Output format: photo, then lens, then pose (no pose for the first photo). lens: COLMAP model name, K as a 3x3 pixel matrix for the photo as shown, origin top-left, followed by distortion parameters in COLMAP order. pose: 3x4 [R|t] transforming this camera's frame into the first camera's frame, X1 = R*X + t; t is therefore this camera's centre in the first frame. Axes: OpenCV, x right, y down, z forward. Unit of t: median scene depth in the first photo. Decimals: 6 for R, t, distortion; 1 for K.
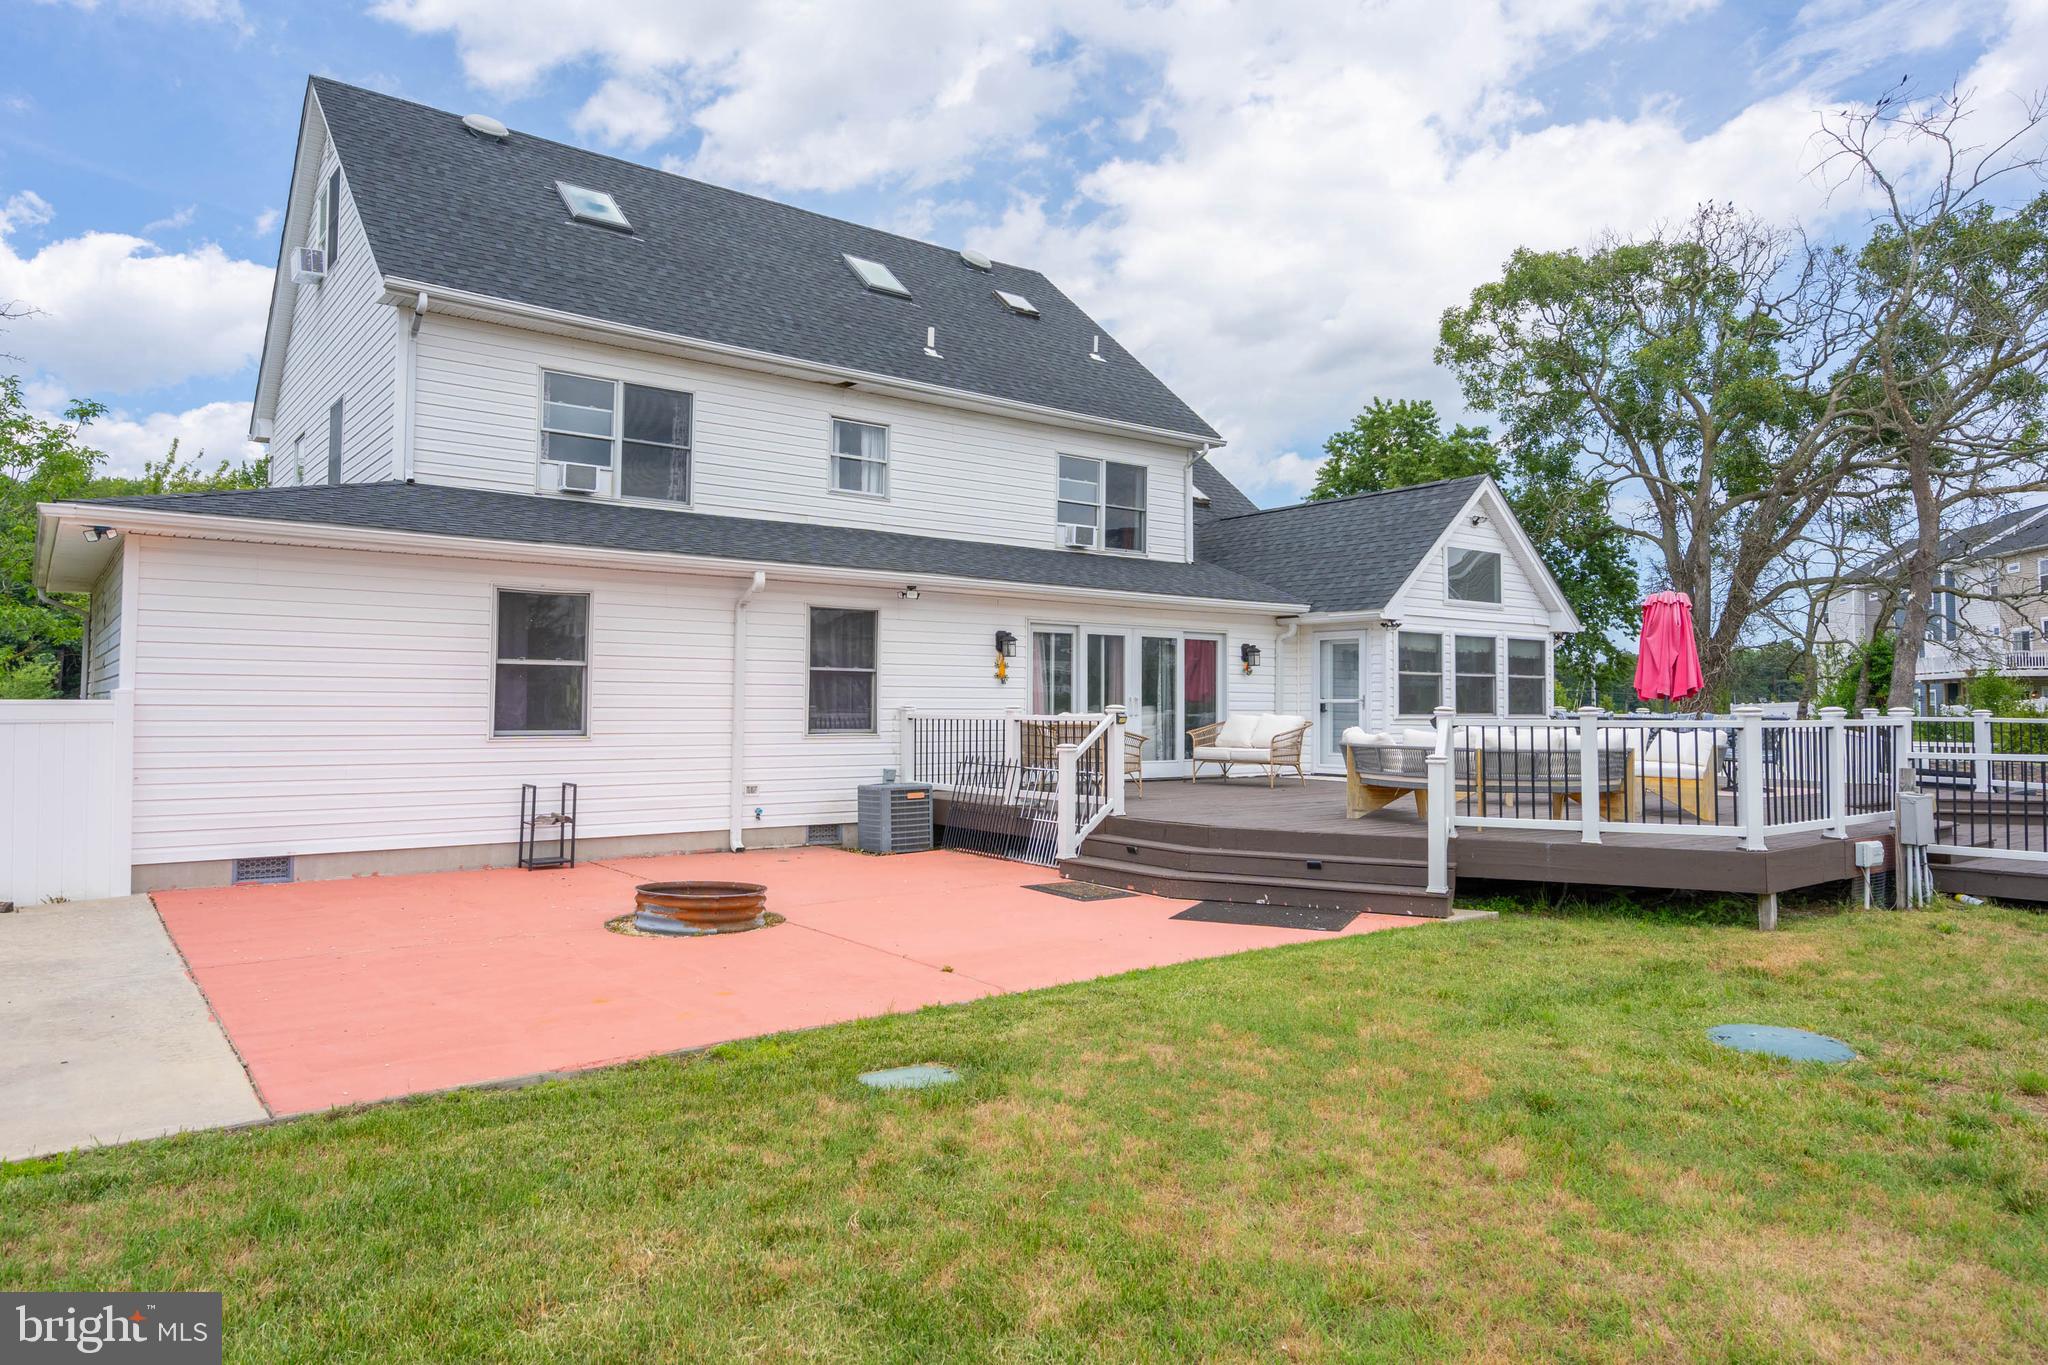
lens RADIAL K [[1293.4, 0, 1024.0], [0, 1293.4, 682.5], [0, 0, 1]] dist [-0.000912, -0.000121]
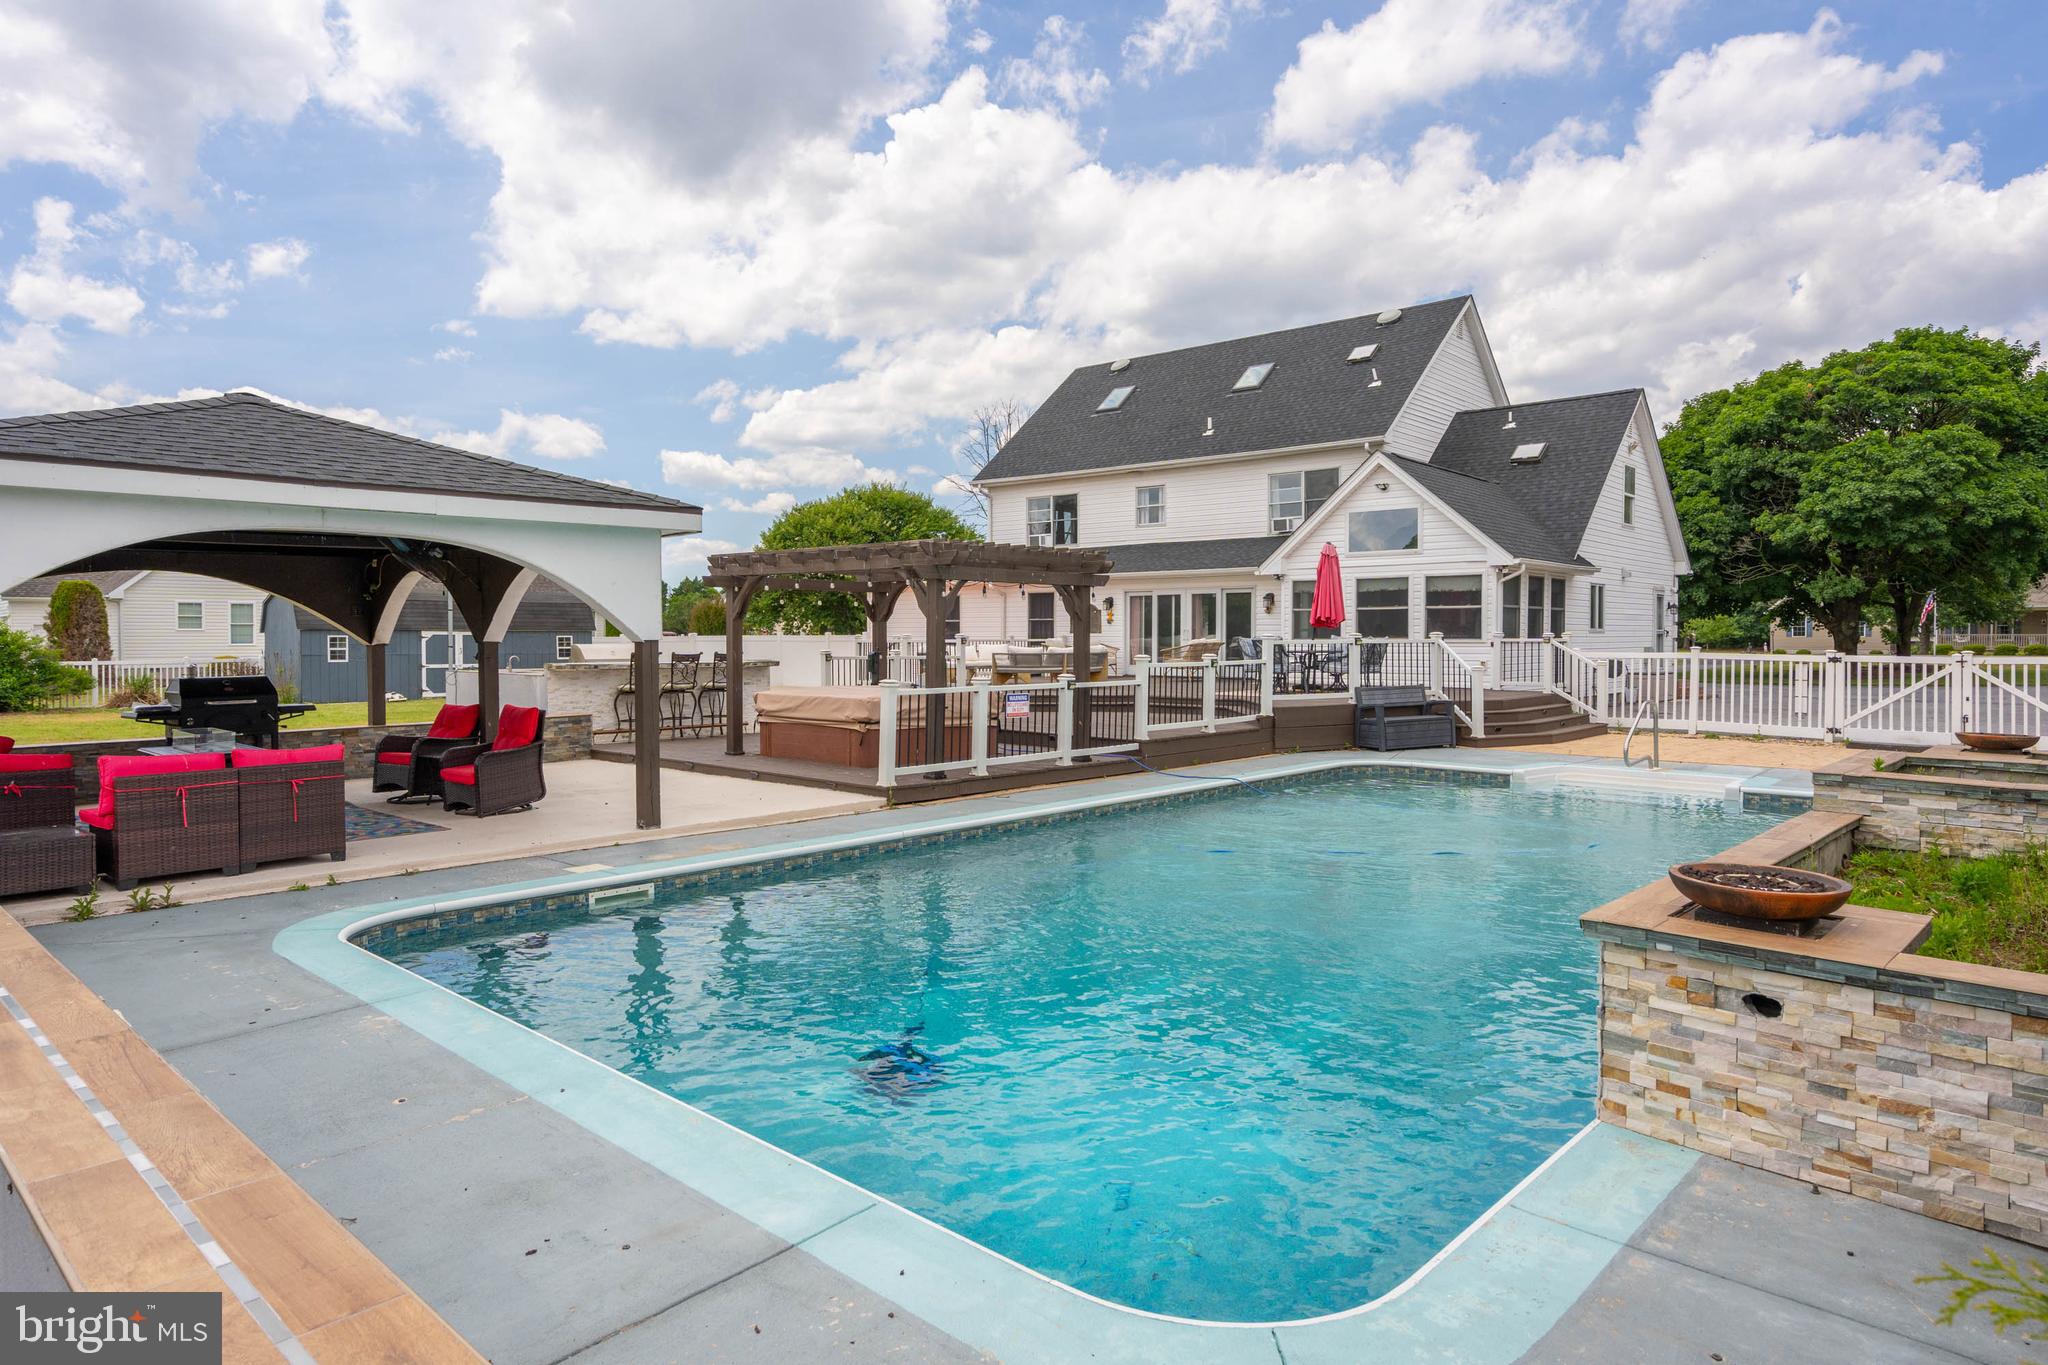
lens RADIAL K [[1191.0, 0, 1024.0], [0, 1191.0, 682.5], [0, 0, 1]] dist [-0.000154, -0.000387]
pose [[0.165726, 0.041296, -0.985307, 1.473207], [0.031610, 0.998387, 0.047161, 0.000569], [0.985665, -0.038962, 0.164153, 0.461862]]
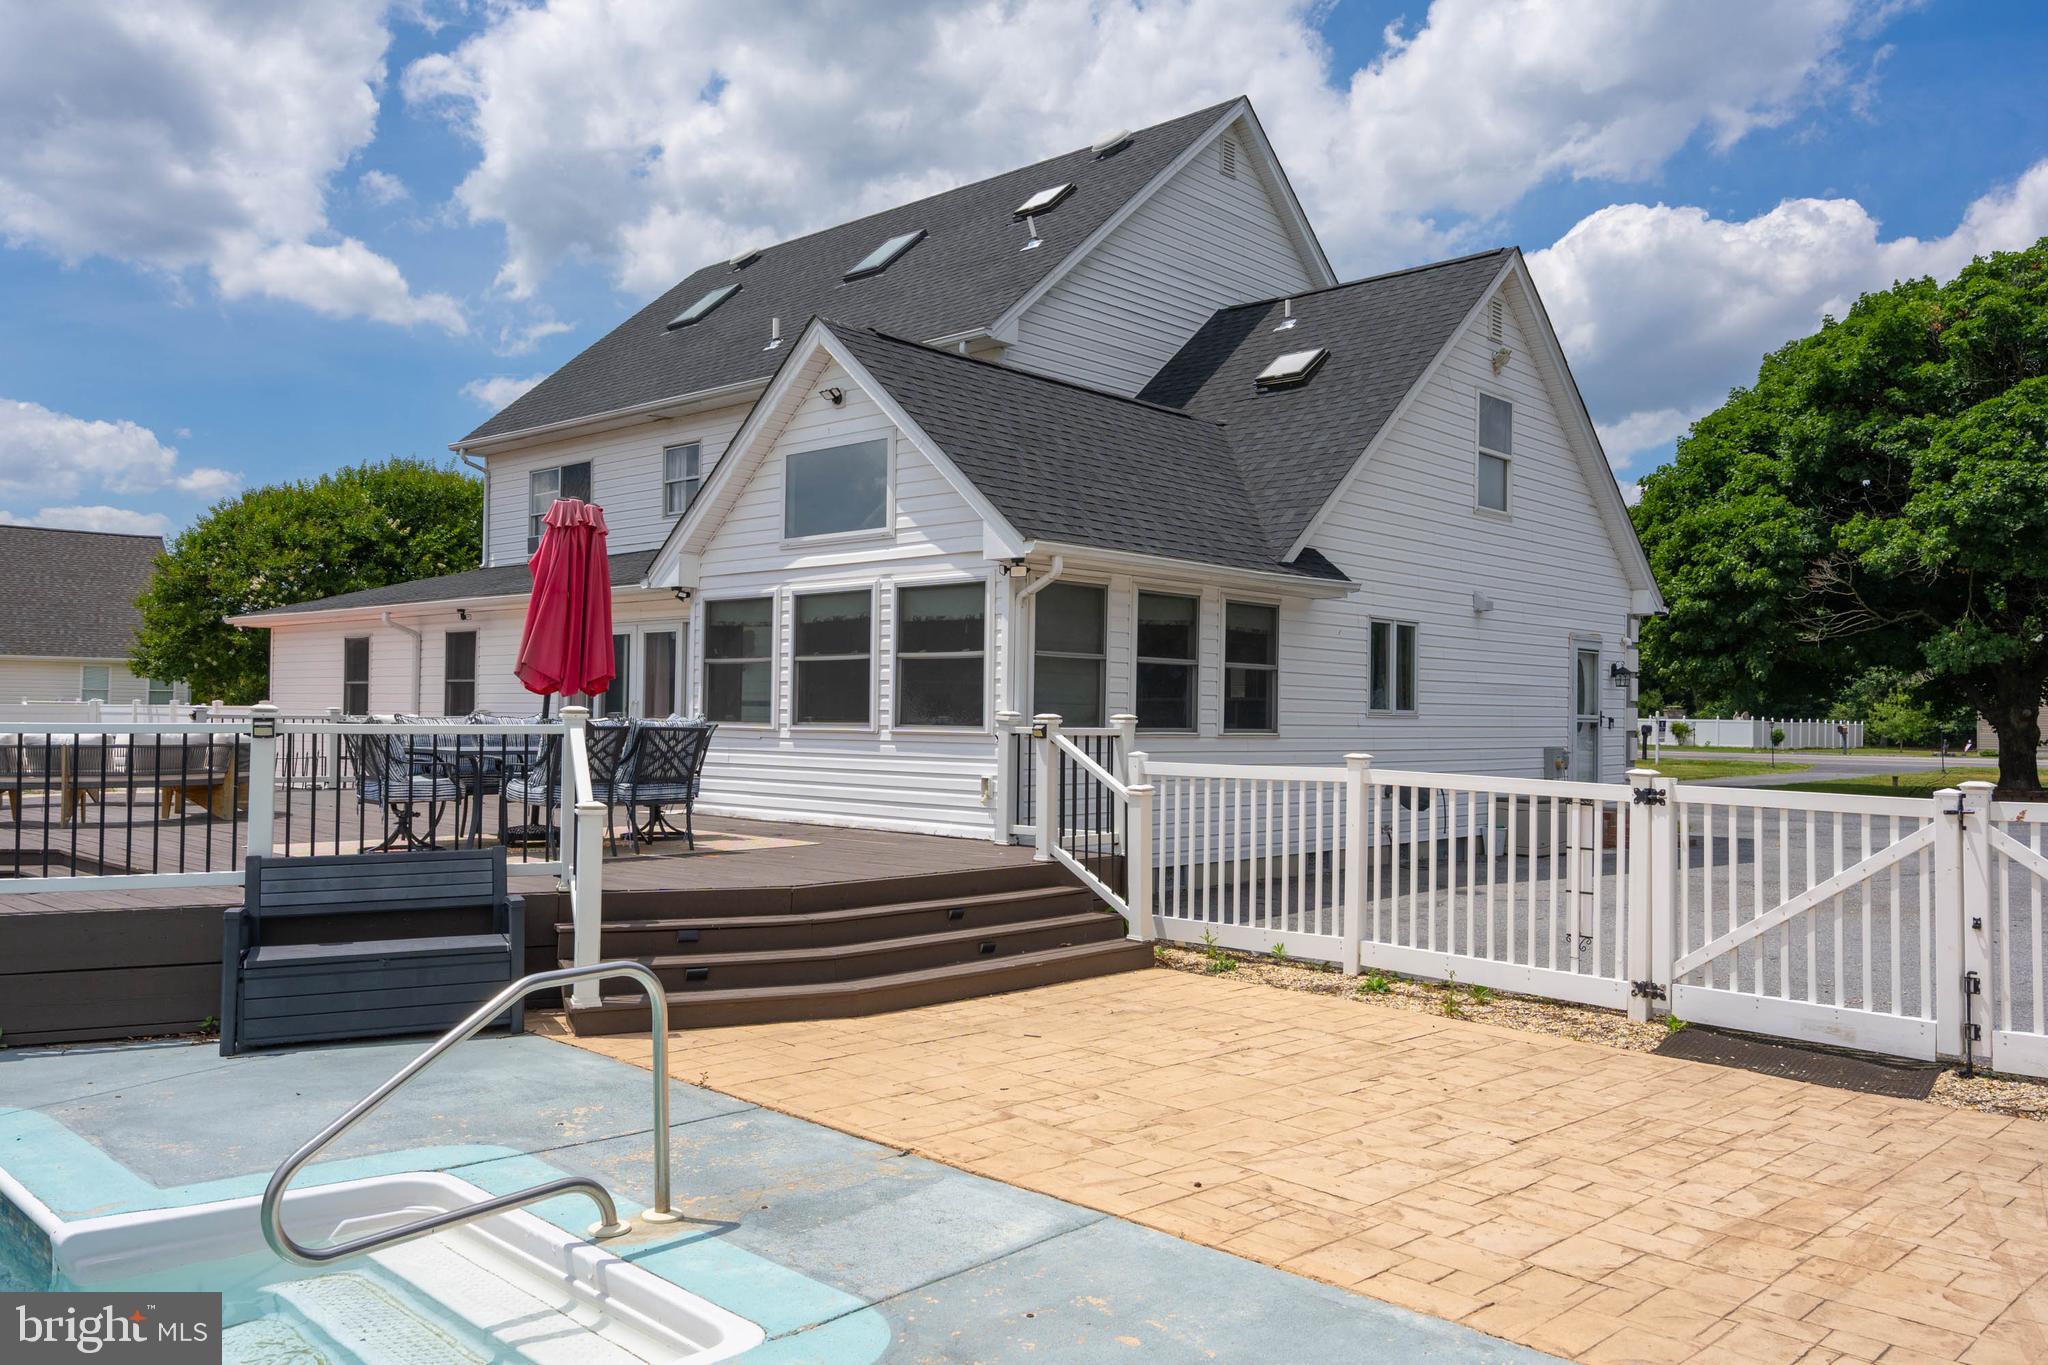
lens RADIAL K [[1530.6, 0, 1047.8], [0, 1530.6, 697.4], [0, 0, 1]] dist [0.000607, -0.003729]
pose [[0.150371, -0.007609, -0.988600, 1.068014], [0.017451, 0.999835, -0.005041, 0.017603], [0.988476, -0.016495, 0.150479, 1.005960]]
